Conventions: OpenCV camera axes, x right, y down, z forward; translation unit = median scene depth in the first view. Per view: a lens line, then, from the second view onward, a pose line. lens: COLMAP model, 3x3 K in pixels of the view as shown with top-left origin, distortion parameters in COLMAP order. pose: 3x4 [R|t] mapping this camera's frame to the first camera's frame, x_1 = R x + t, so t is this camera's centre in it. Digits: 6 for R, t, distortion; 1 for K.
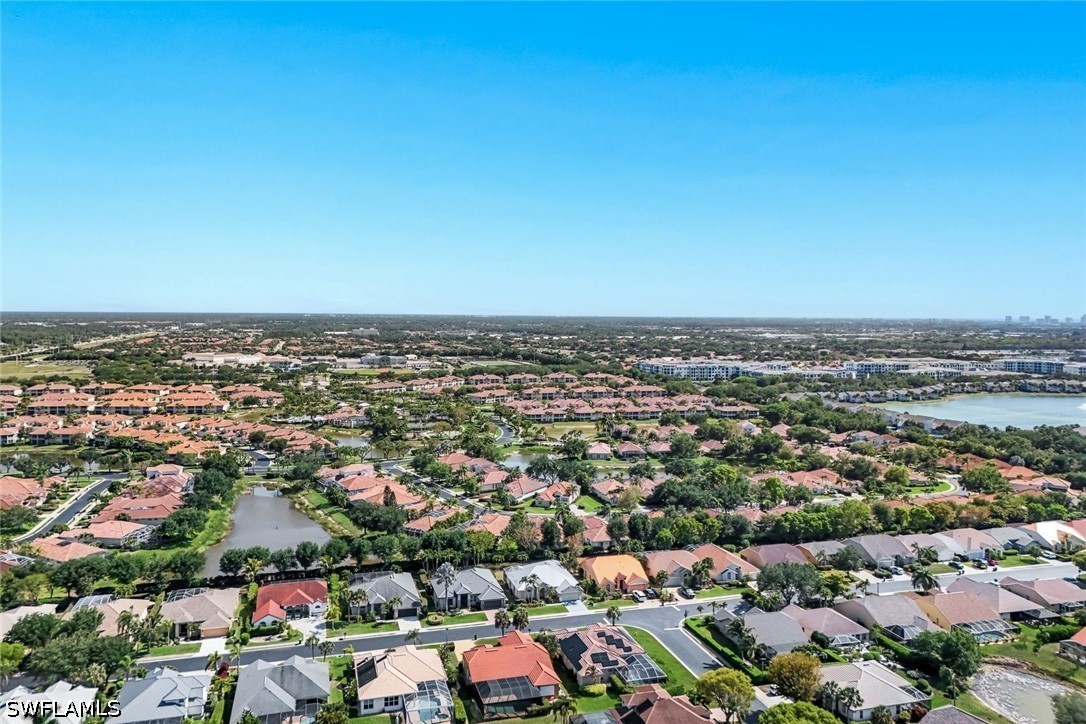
lens RADIAL K [[808.6, 0, 543.0], [0, 808.6, 362.0], [0, 0, 1]] dist [0.129753, -0.153636]
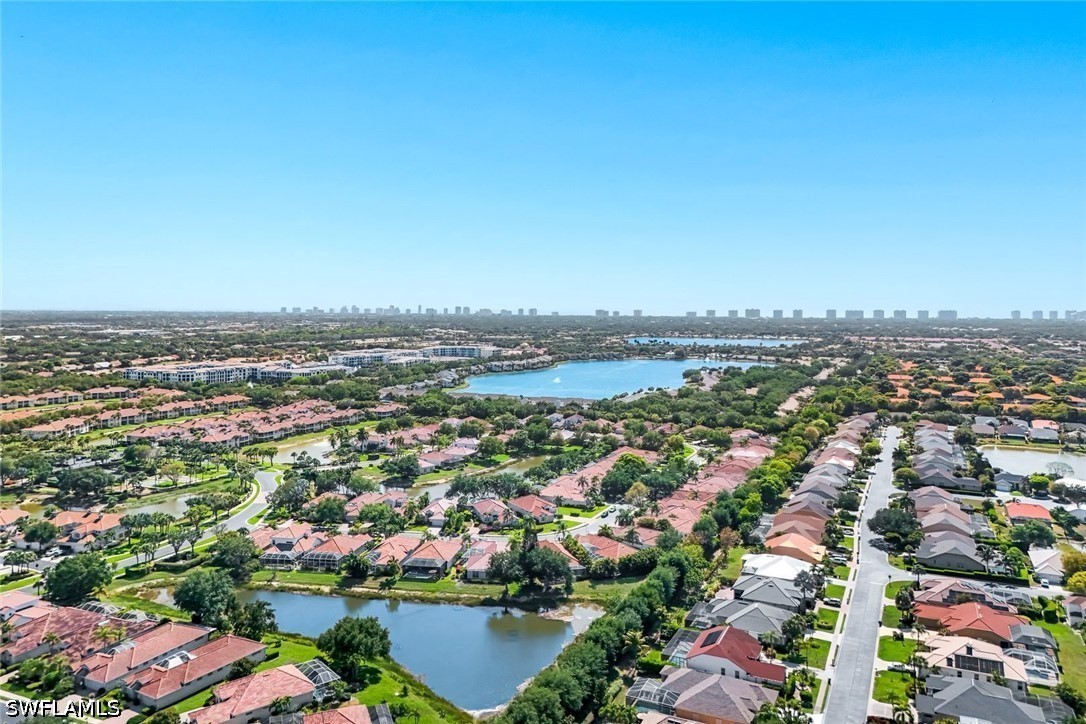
lens RADIAL K [[808.6, 0, 543.0], [0, 808.6, 362.0], [0, 0, 1]] dist [0.129753, -0.153636]
pose [[0.661336, -0.059751, 0.747706, -0.539061], [0.051731, 0.998082, 0.034003, -0.033568], [-0.748304, 0.016192, 0.663159, 0.275495]]
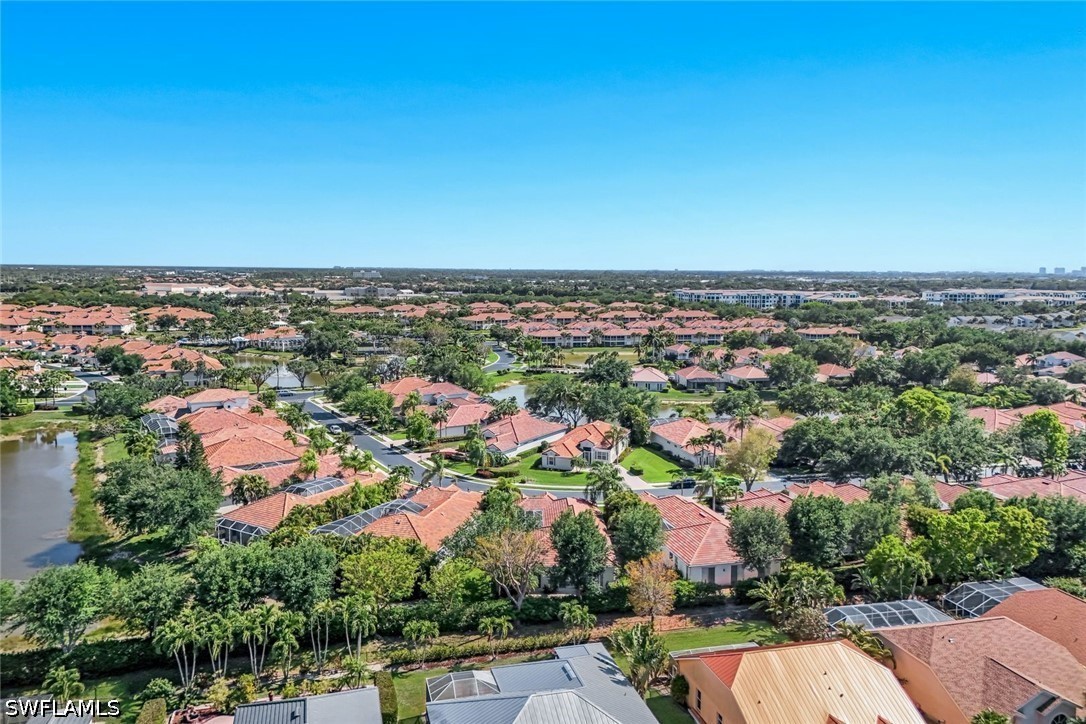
lens RADIAL K [[808.6, 0, 543.0], [0, 808.6, 362.0], [0, 0, 1]] dist [0.129753, -0.153636]
pose [[0.999826, 0.003521, -0.018332, 0.000057], [-0.002536, 0.998566, 0.053474, 0.065718], [0.018494, -0.053419, 0.998401, 0.388374]]
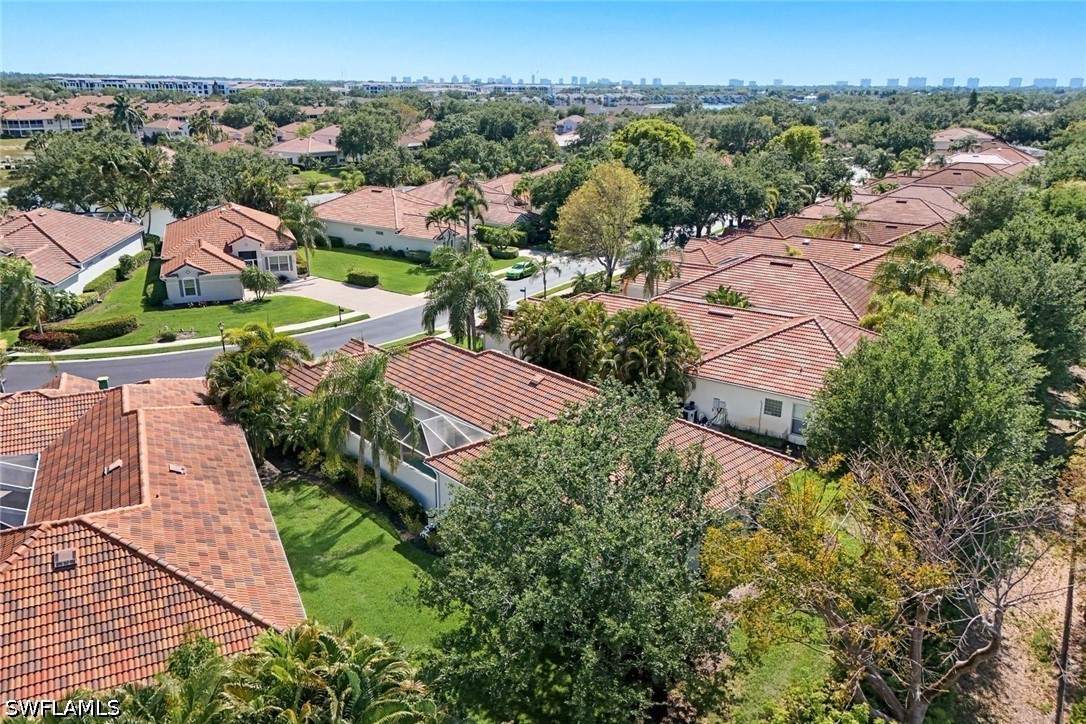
lens RADIAL K [[808.6, 0, 543.0], [0, 808.6, 362.0], [0, 0, 1]] dist [0.129753, -0.153636]
pose [[0.766068, -0.208462, 0.608016, -0.056444], [0.037915, 0.958955, 0.281013, 0.099615], [-0.641641, -0.192222, 0.742528, 0.574765]]
